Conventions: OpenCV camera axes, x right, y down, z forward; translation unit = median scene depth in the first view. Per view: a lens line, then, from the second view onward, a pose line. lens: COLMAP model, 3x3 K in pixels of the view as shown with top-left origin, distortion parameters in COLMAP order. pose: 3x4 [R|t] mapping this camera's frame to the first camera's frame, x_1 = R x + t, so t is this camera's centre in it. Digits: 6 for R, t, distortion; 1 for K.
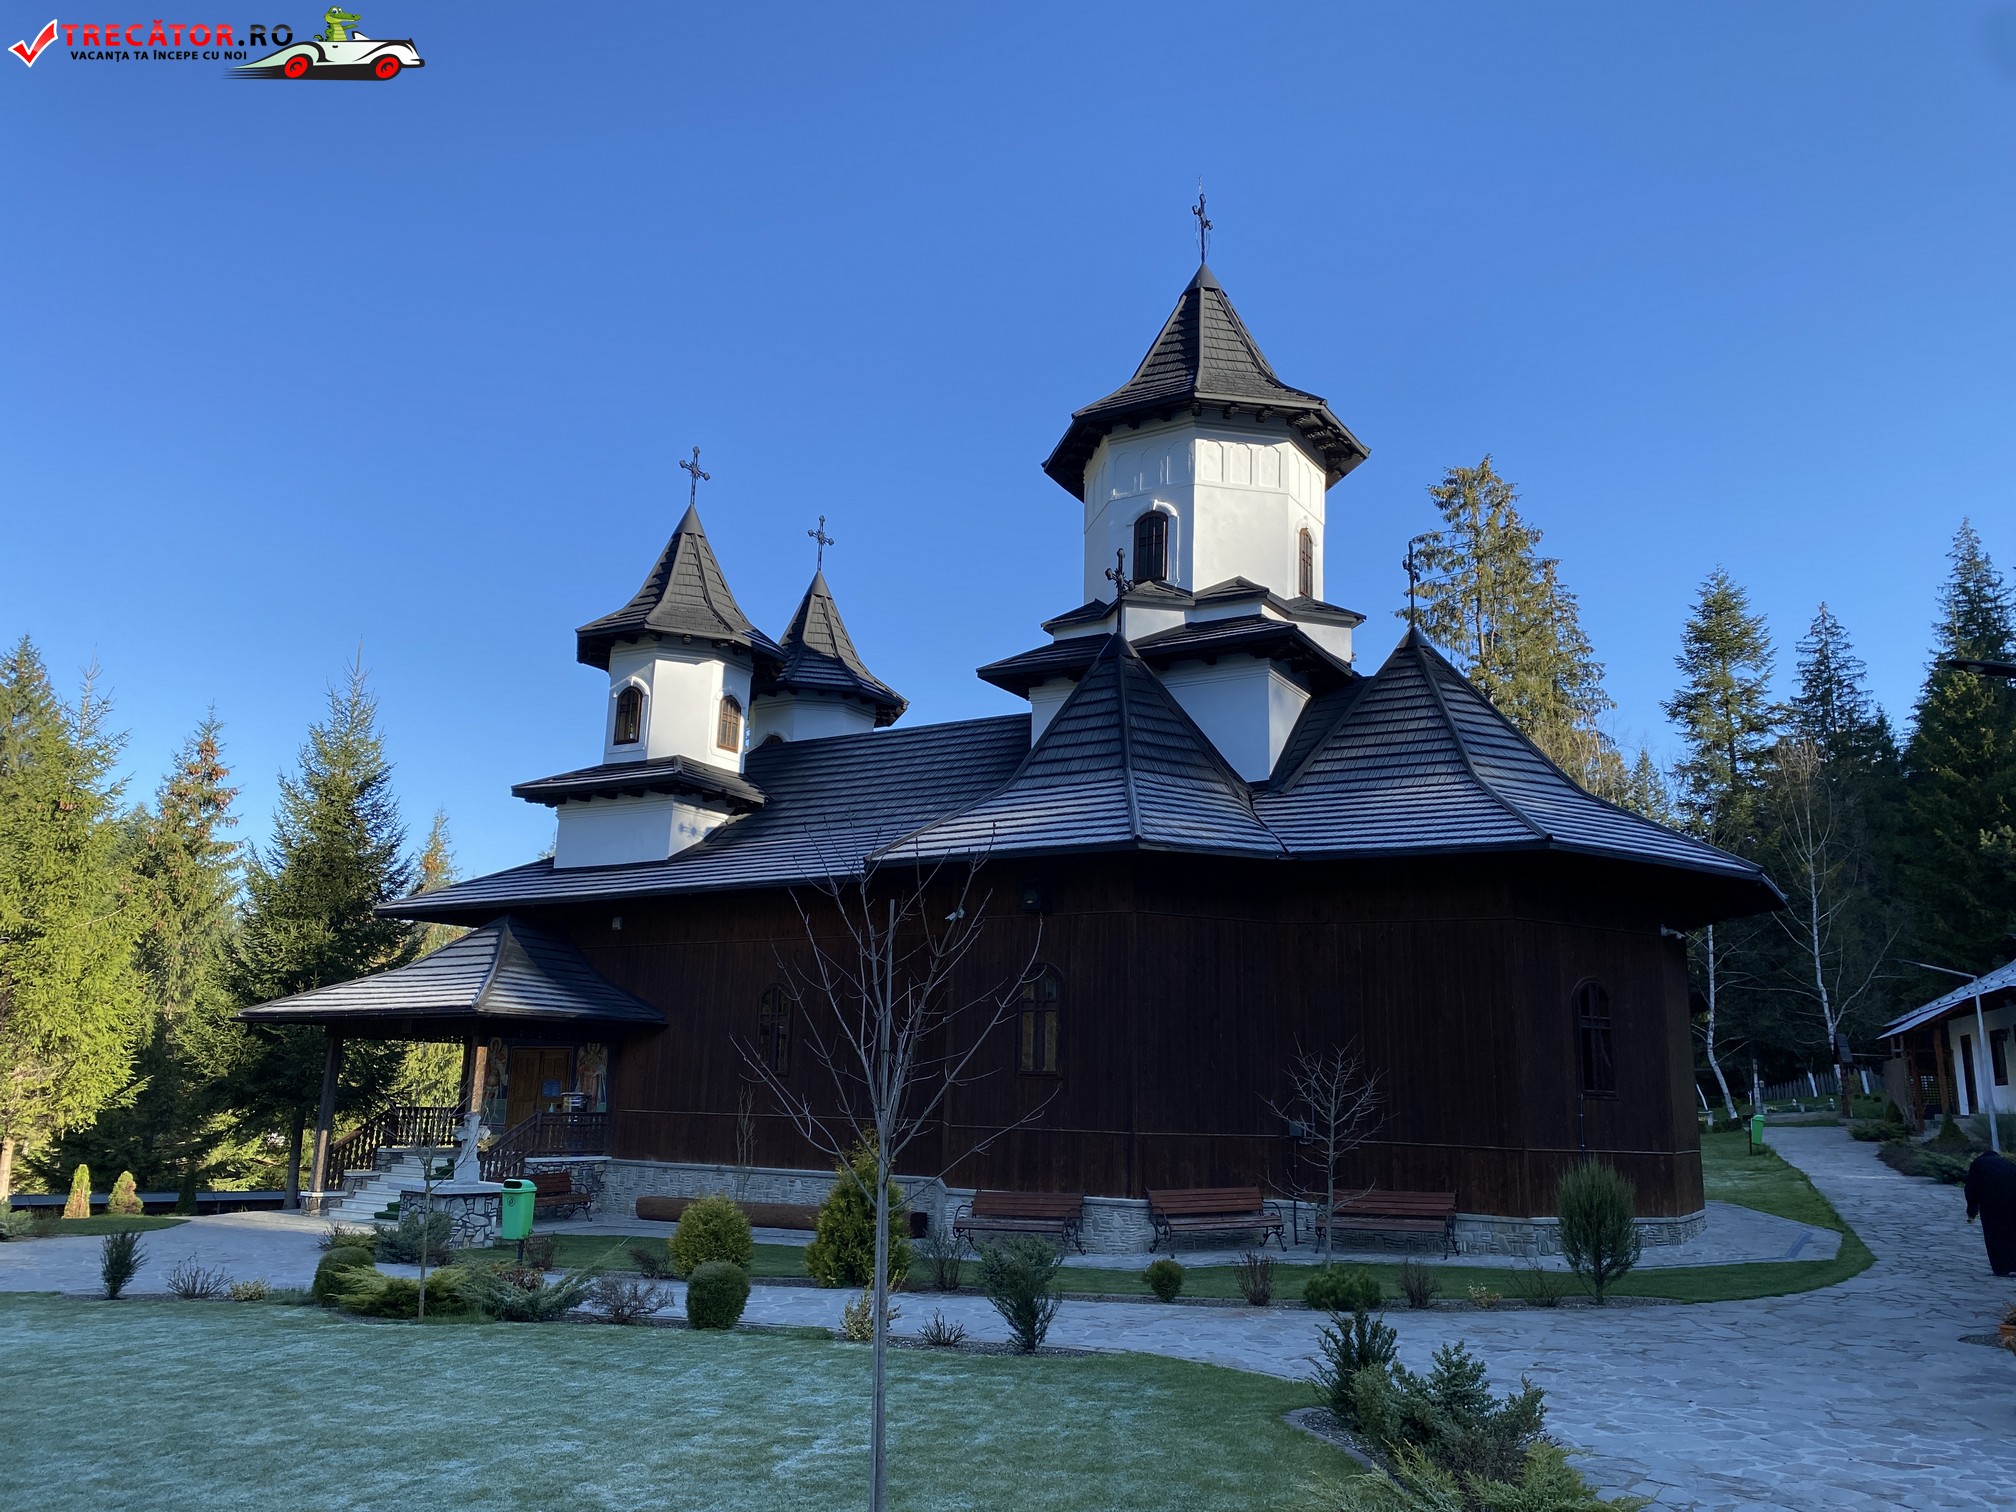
lens RADIAL K [[1526.6, 0, 1012.0], [0, 1526.6, 753.5], [0, 0, 1]] dist [0.040975, -0.003235]
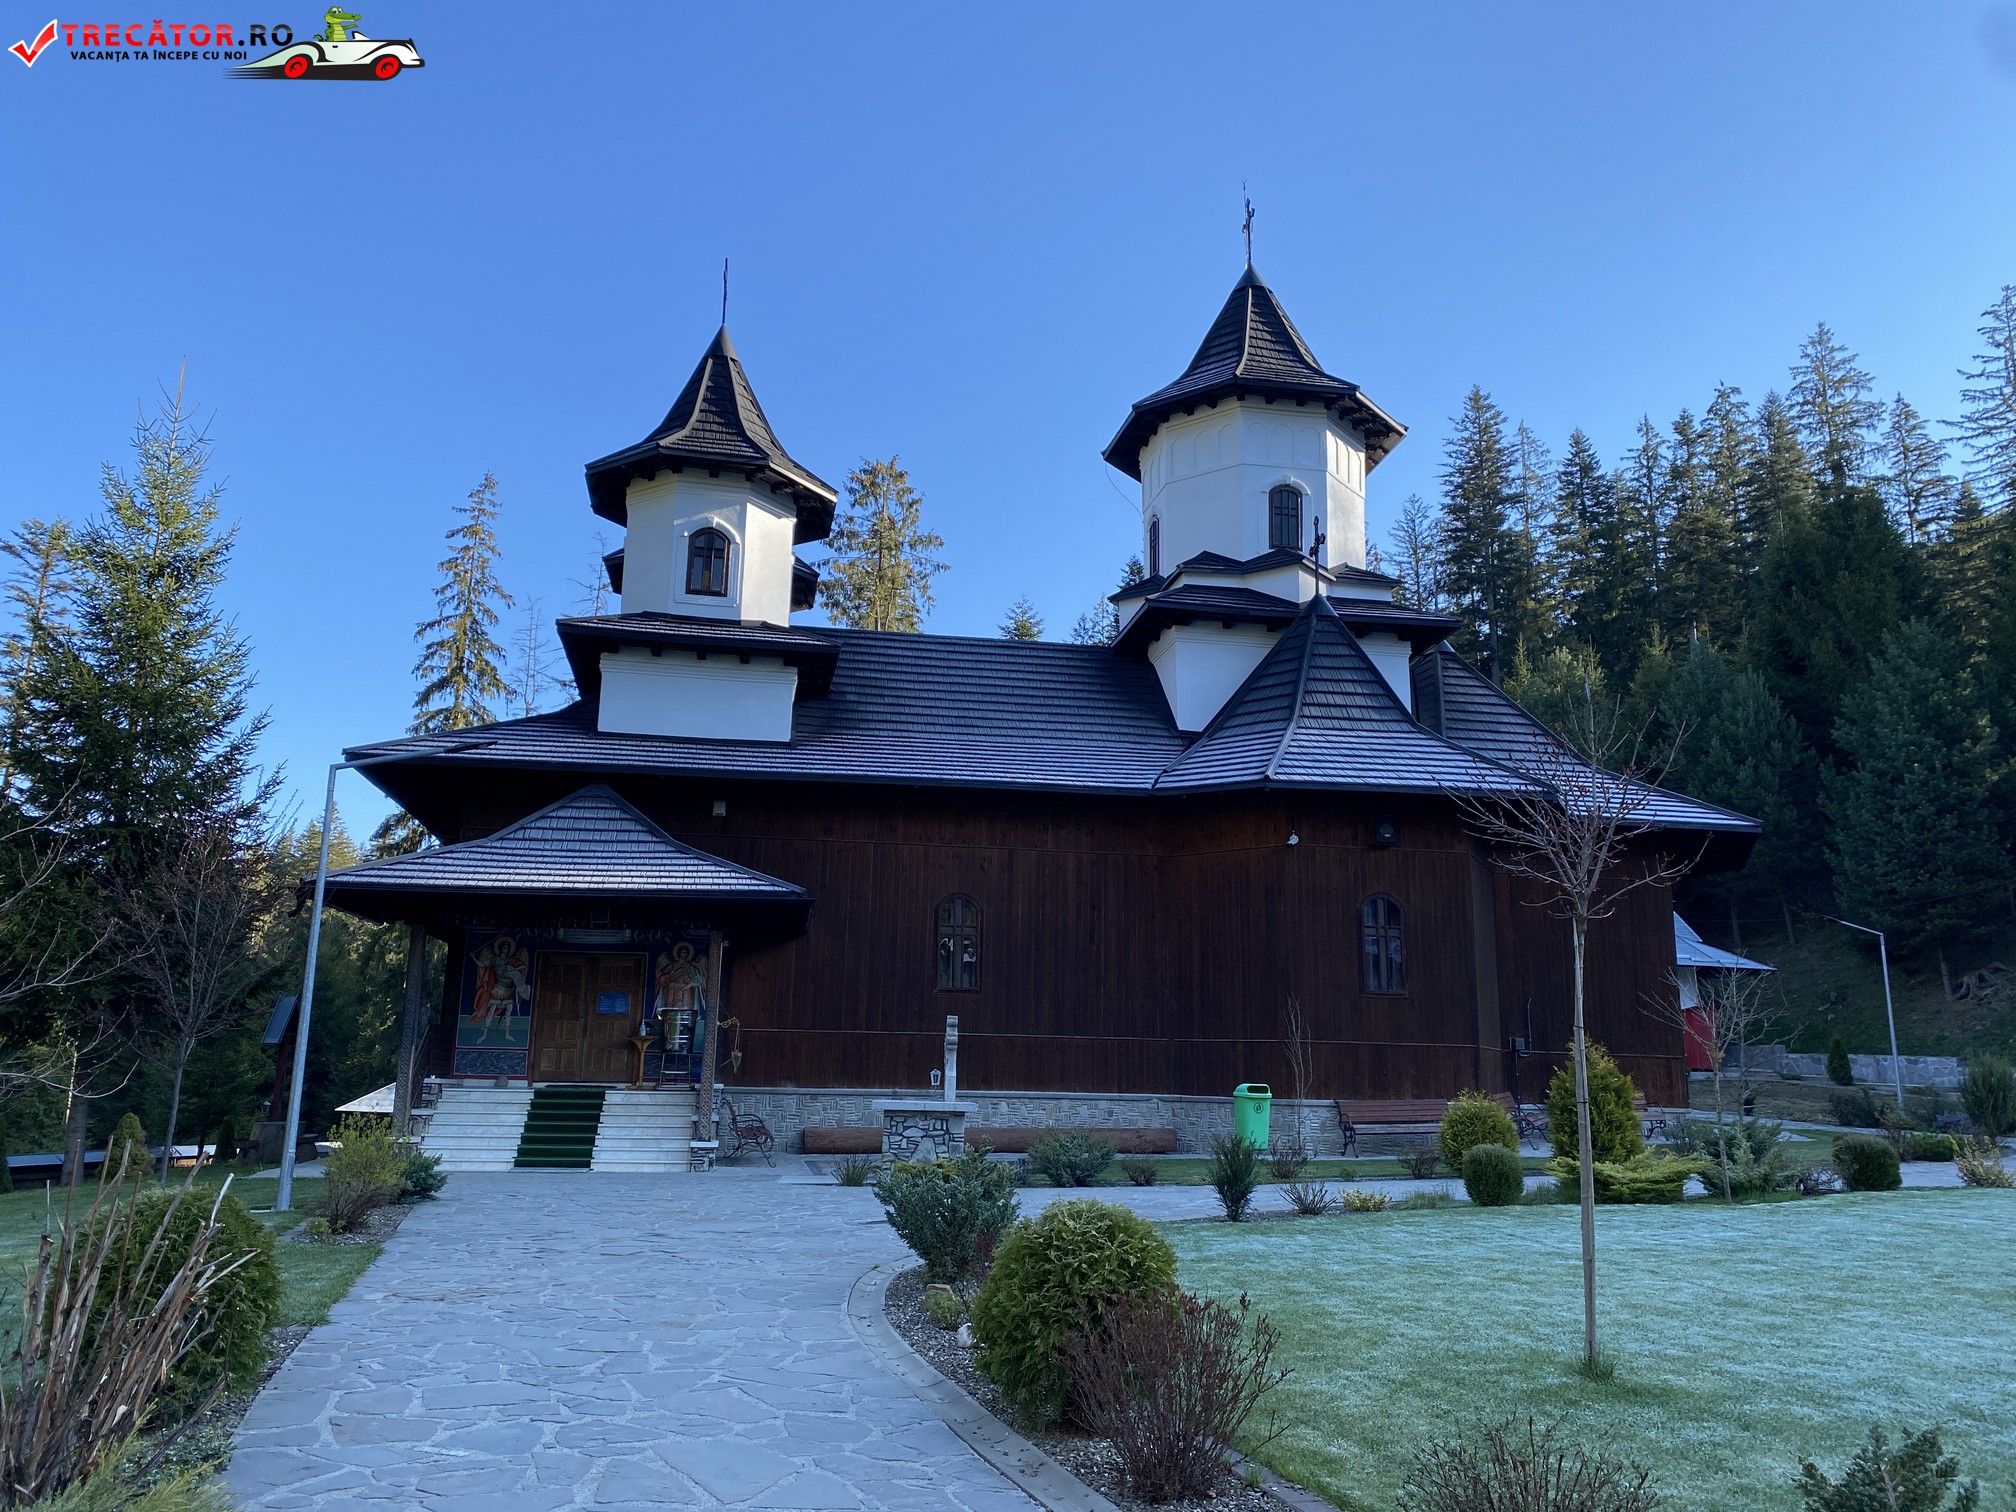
lens RADIAL K [[1526.6, 0, 1002.7], [0, 1526.6, 751.8], [0, 0, 1]] dist [0.040975, -0.003235]
pose [[0.751855, 0.126498, 0.647080, -0.685344], [-0.142221, 0.989434, -0.028176, 0.081859], [-0.643807, -0.070844, 0.761902, 0.267976]]
